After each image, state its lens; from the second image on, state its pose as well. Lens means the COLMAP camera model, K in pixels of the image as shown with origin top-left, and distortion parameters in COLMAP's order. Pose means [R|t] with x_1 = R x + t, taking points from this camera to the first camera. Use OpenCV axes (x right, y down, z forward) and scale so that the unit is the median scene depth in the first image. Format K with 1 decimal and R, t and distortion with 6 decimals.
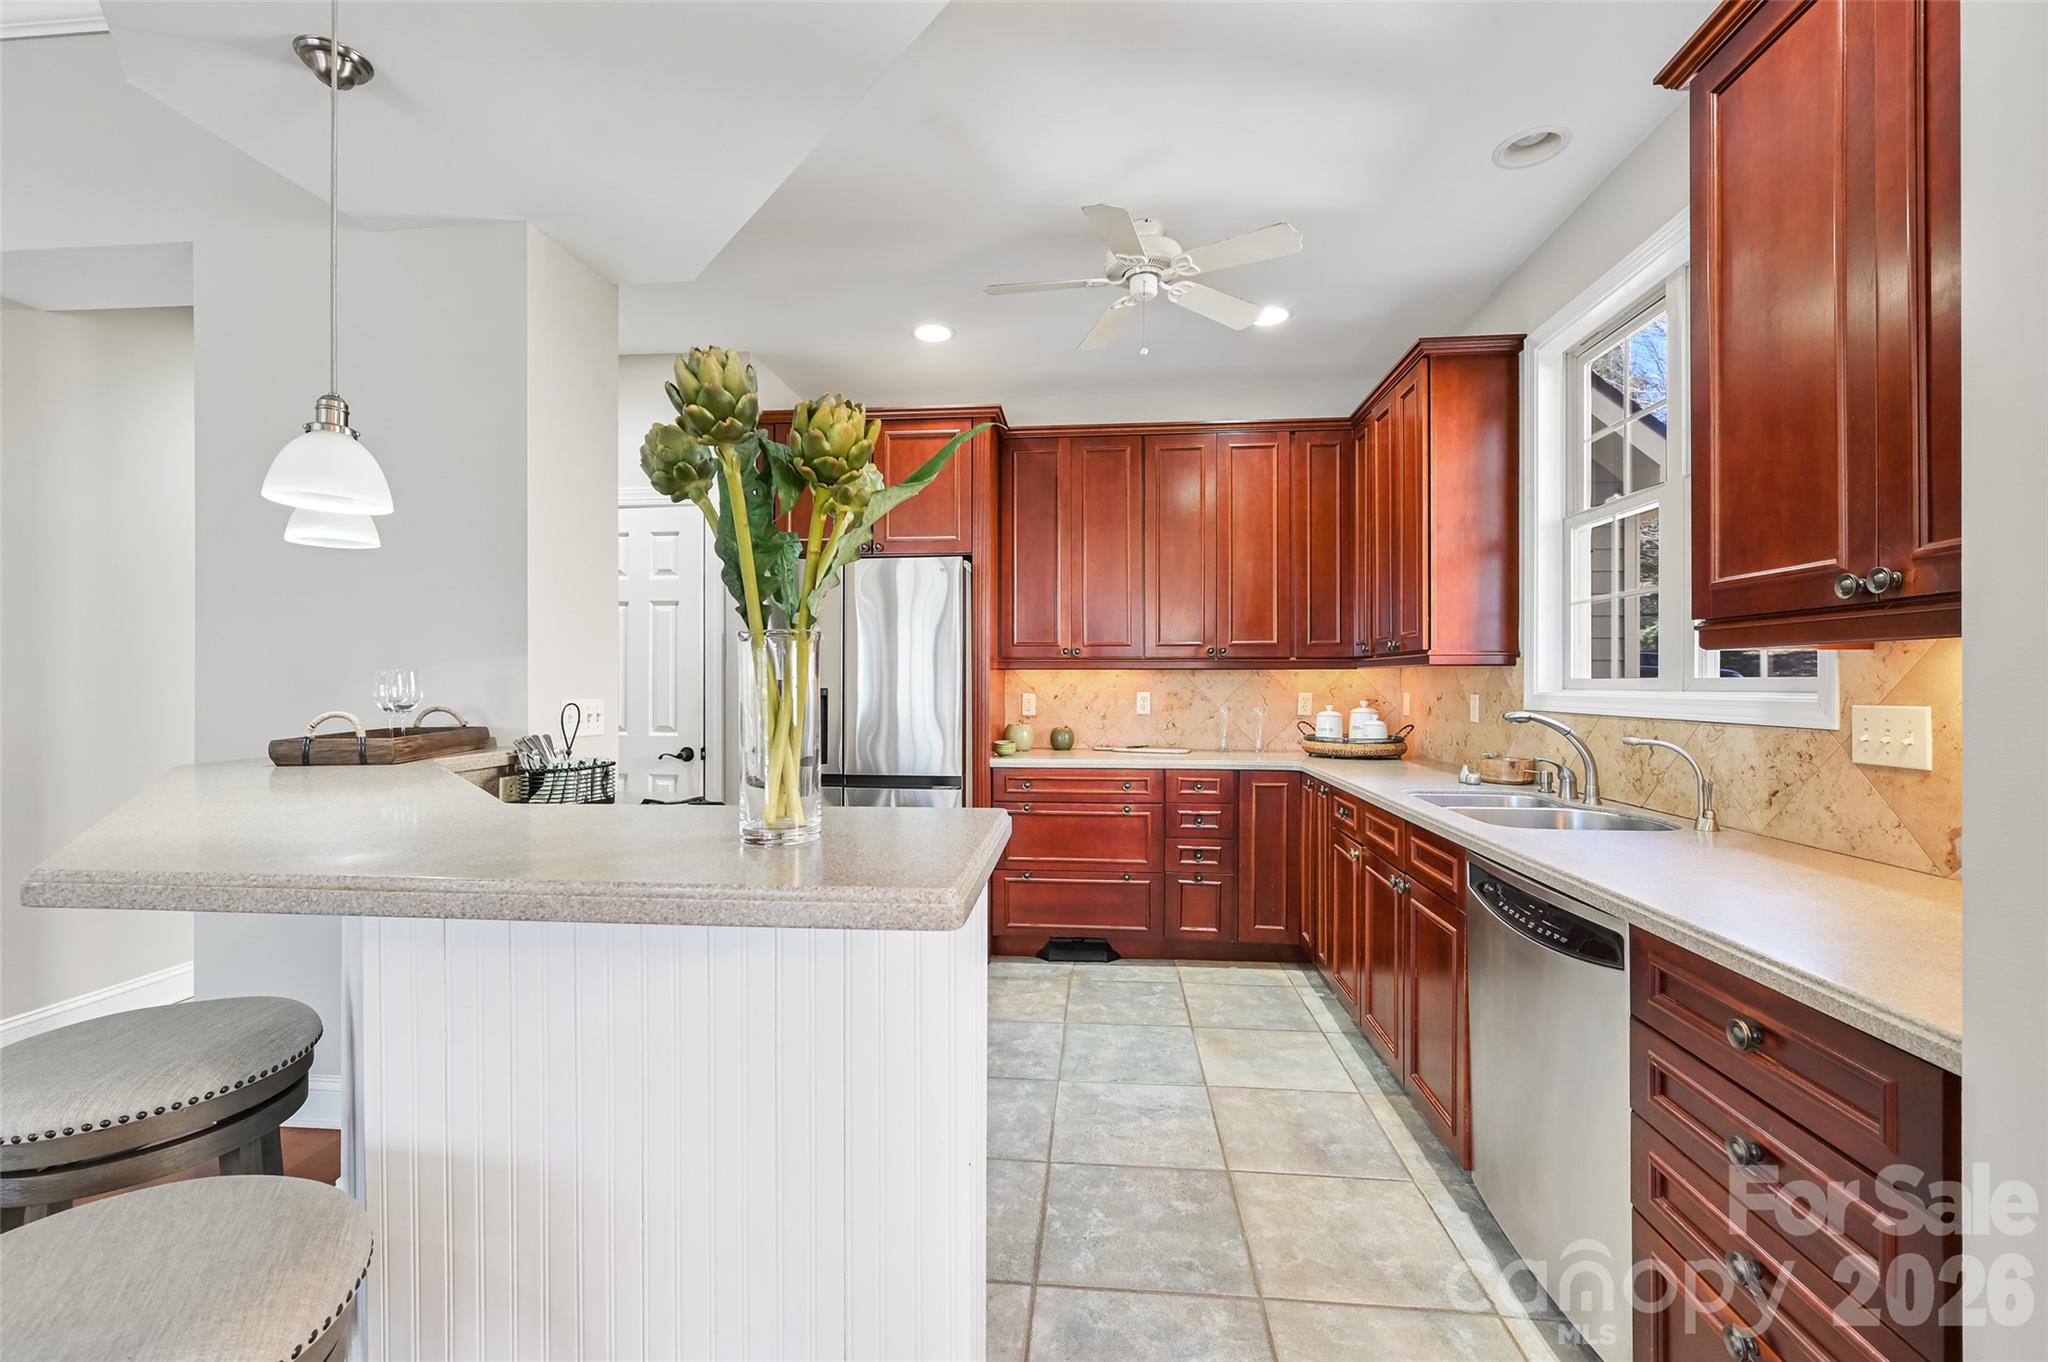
lens RADIAL K [[860.4, 0, 1024.0], [0, 860.4, 681.0], [0, 0, 1]] dist [0.000672, -0.000122]
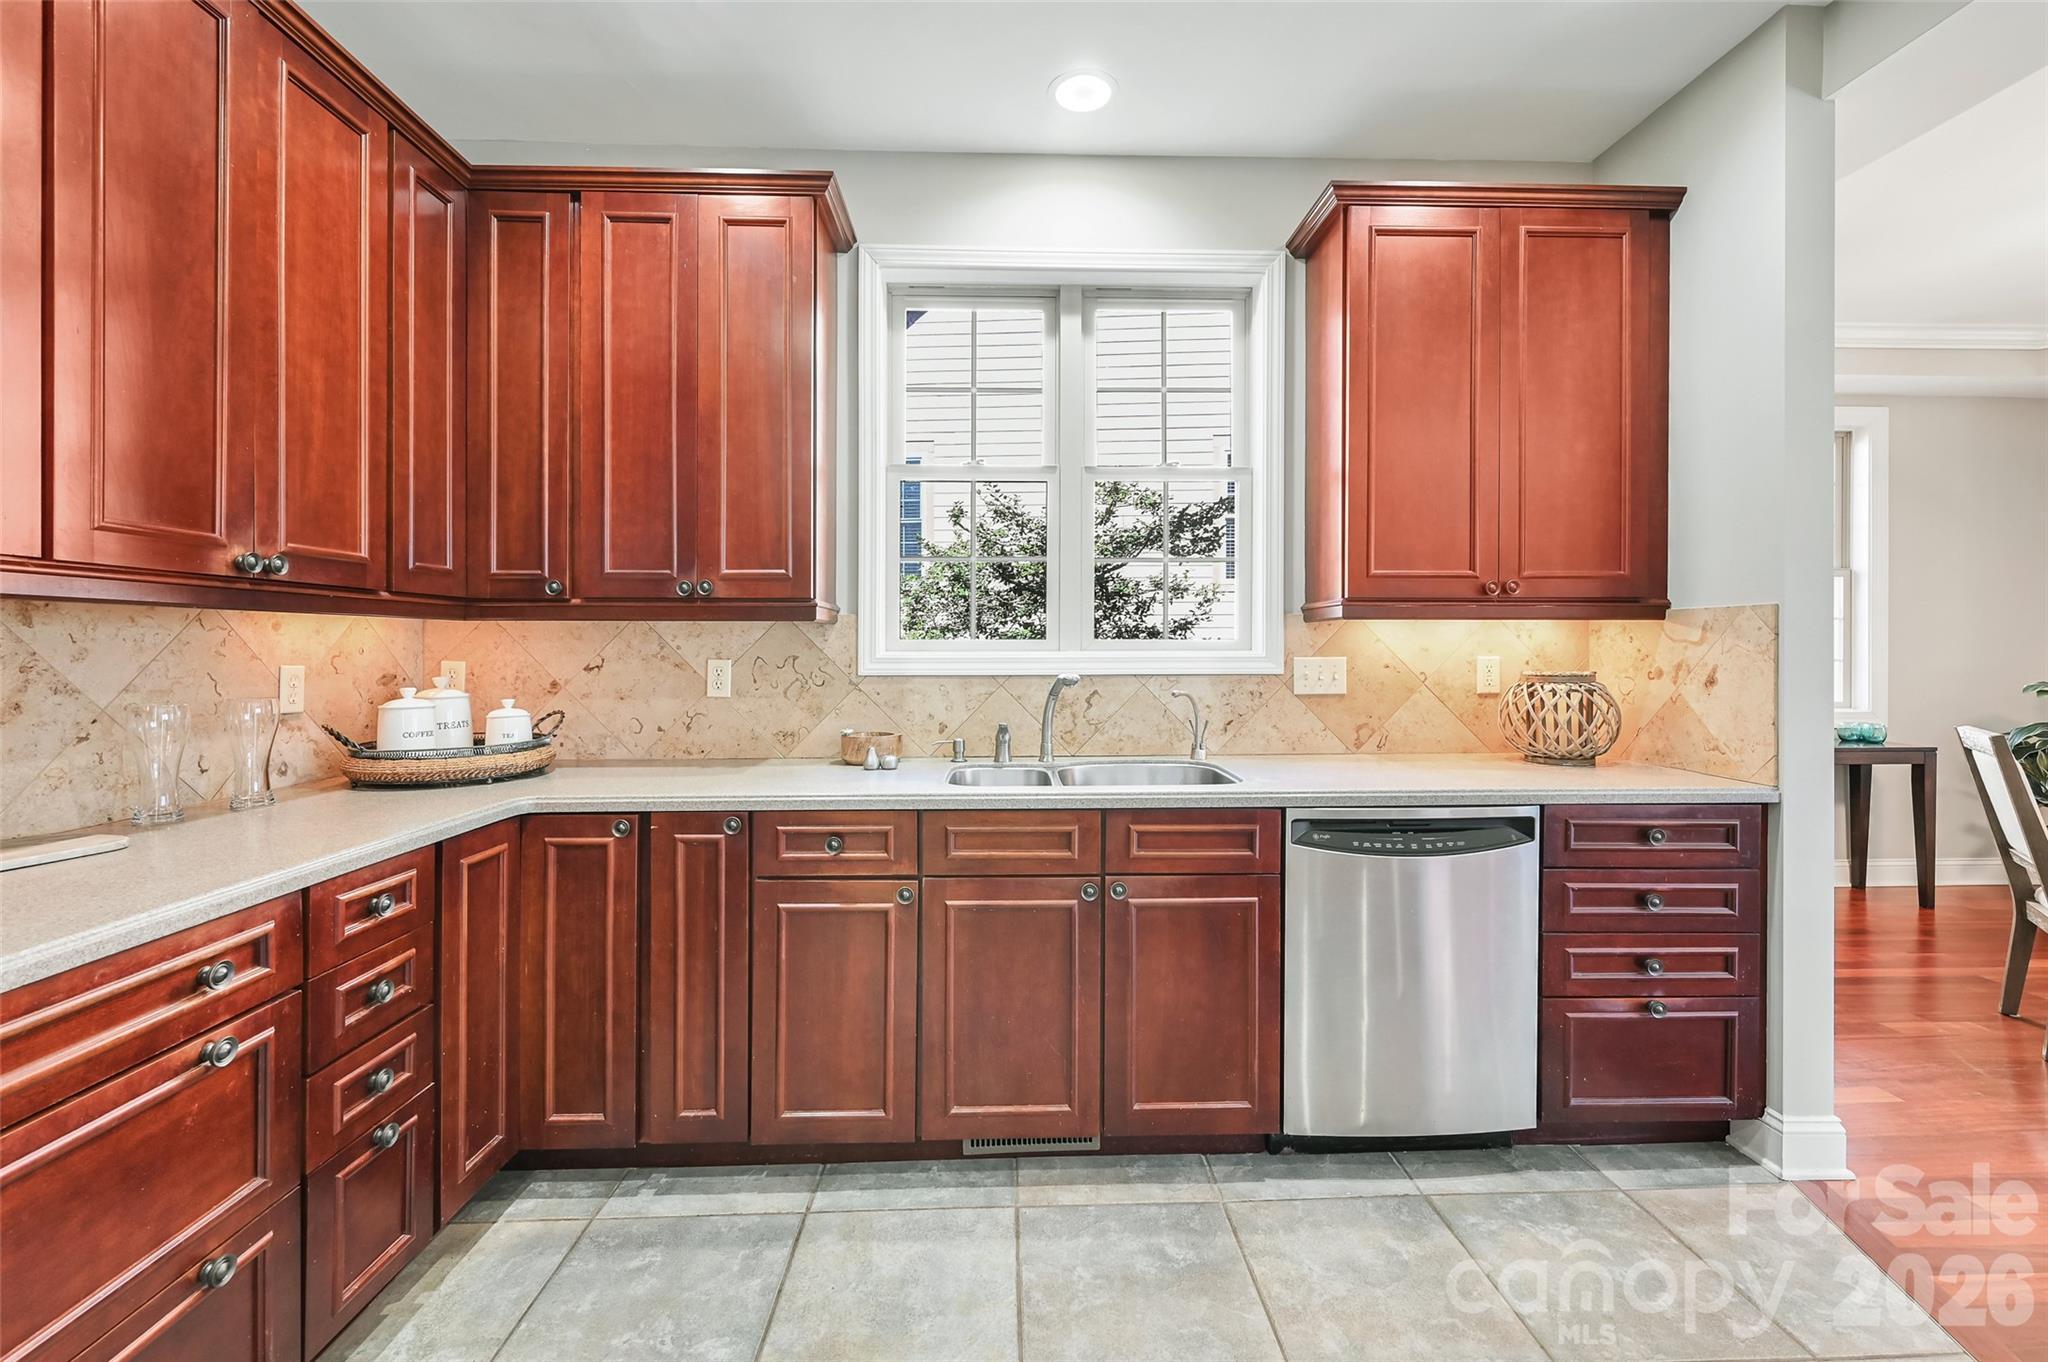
lens RADIAL K [[844.6, 0, 1032.9], [0, 844.6, 650.3], [0, 0, 1]] dist [-0.000877, 0.000144]
pose [[-0.136035, -0.003675, 0.990697, -0.263202], [0.000144, 0.999993, 0.003729, 0.004700], [-0.990704, 0.000650, -0.136034, 0.899255]]
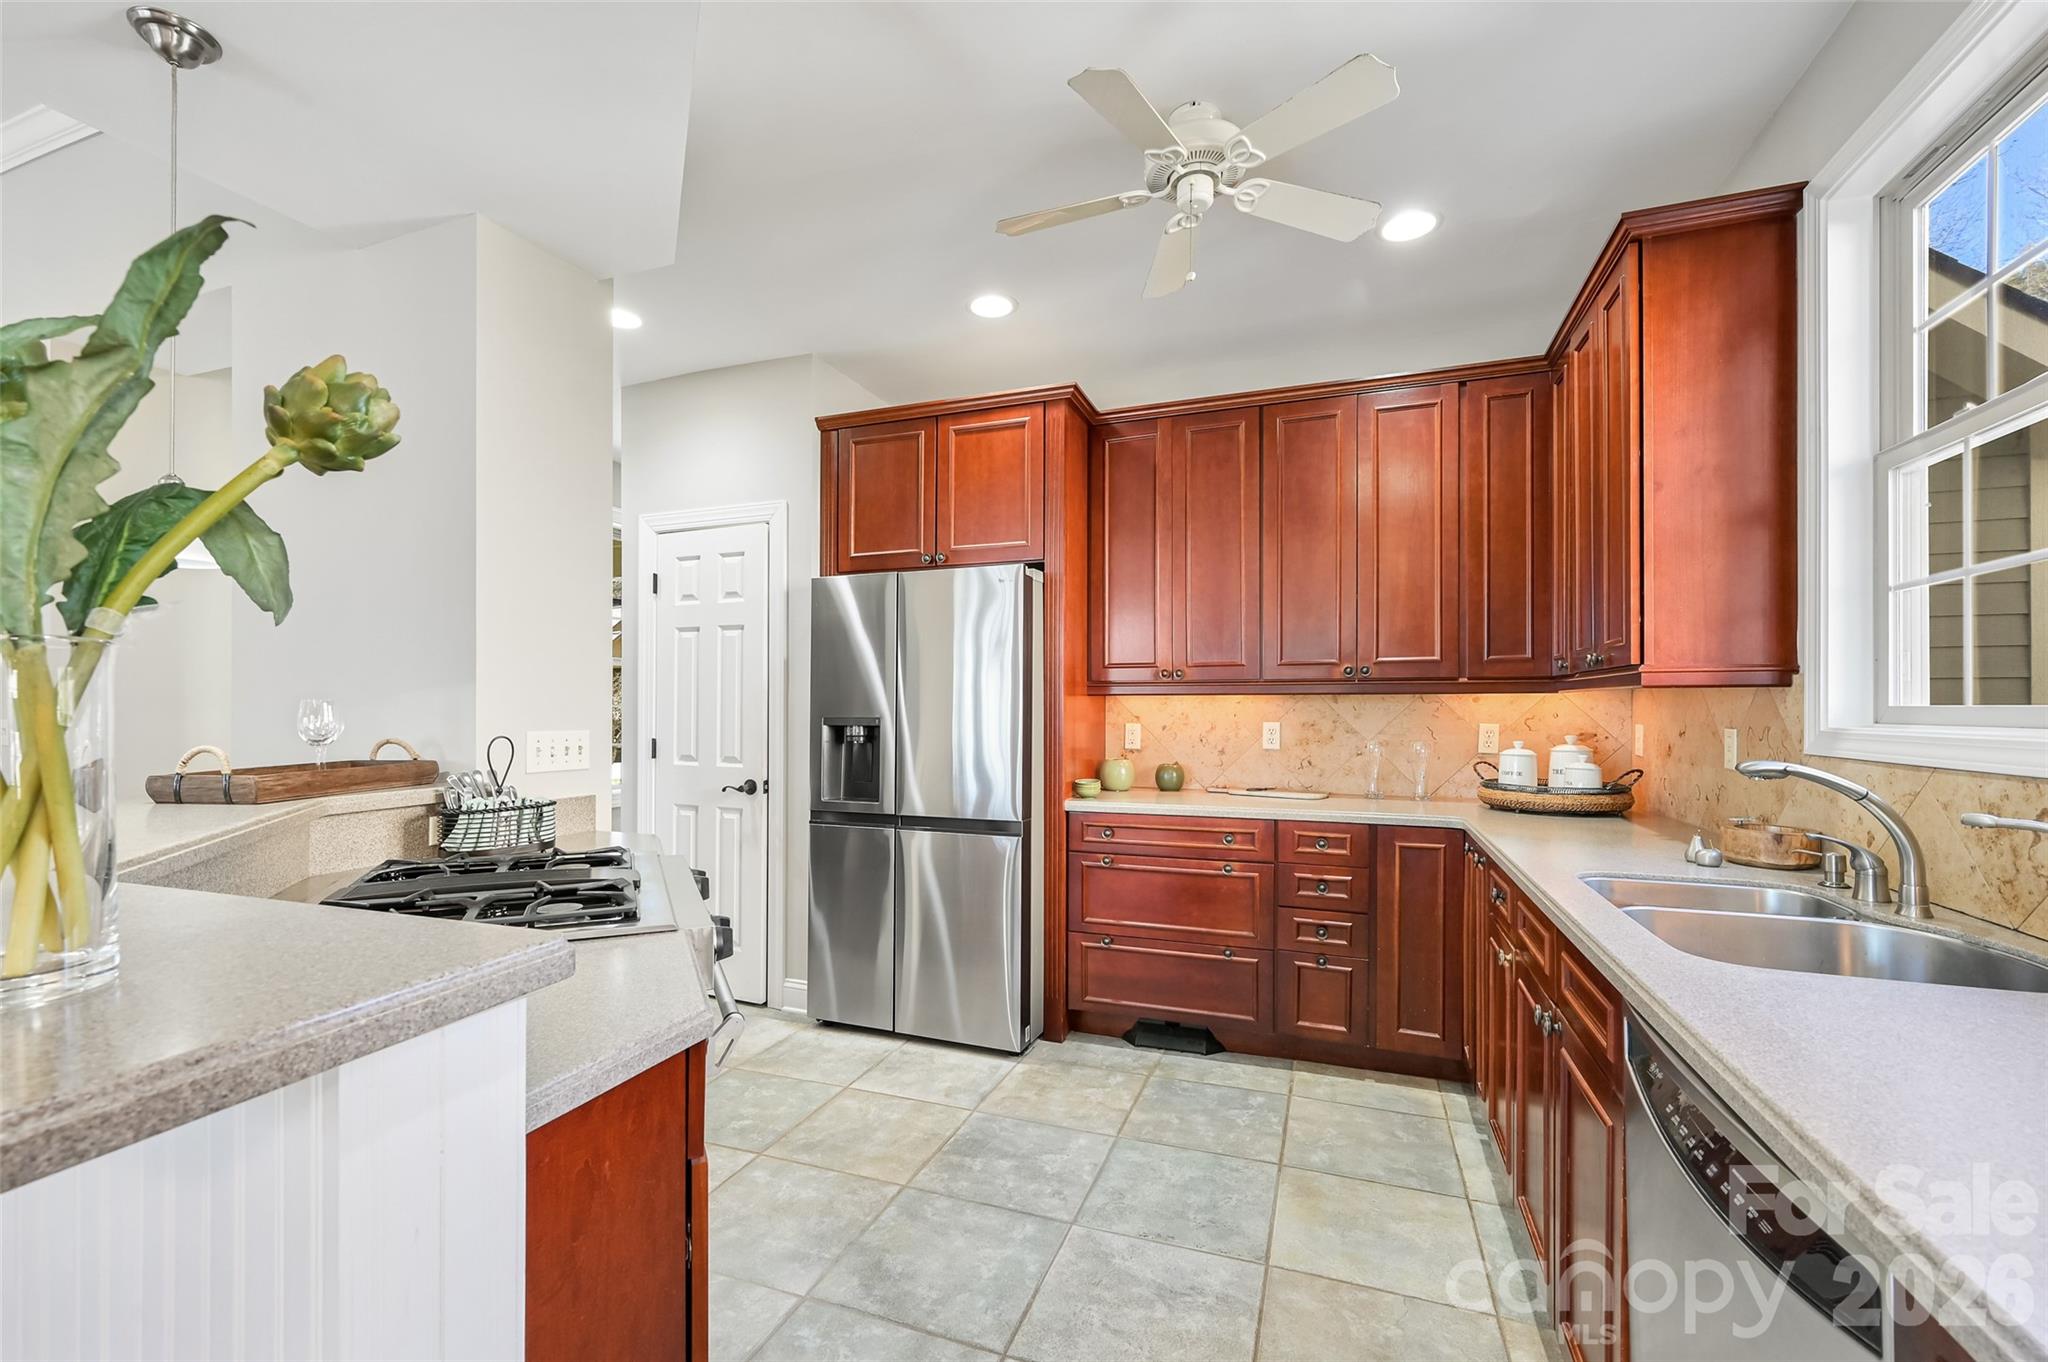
lens RADIAL K [[868.1, 0, 1010.0], [0, 868.1, 704.9], [0, 0, 1]] dist [0.000621, 0.000130]
pose [[0.963821, -0.001803, -0.266544, 0.168227], [0.001349, 0.999997, -0.001885, -0.003330], [0.266547, 0.001458, 0.963821, 0.194613]]
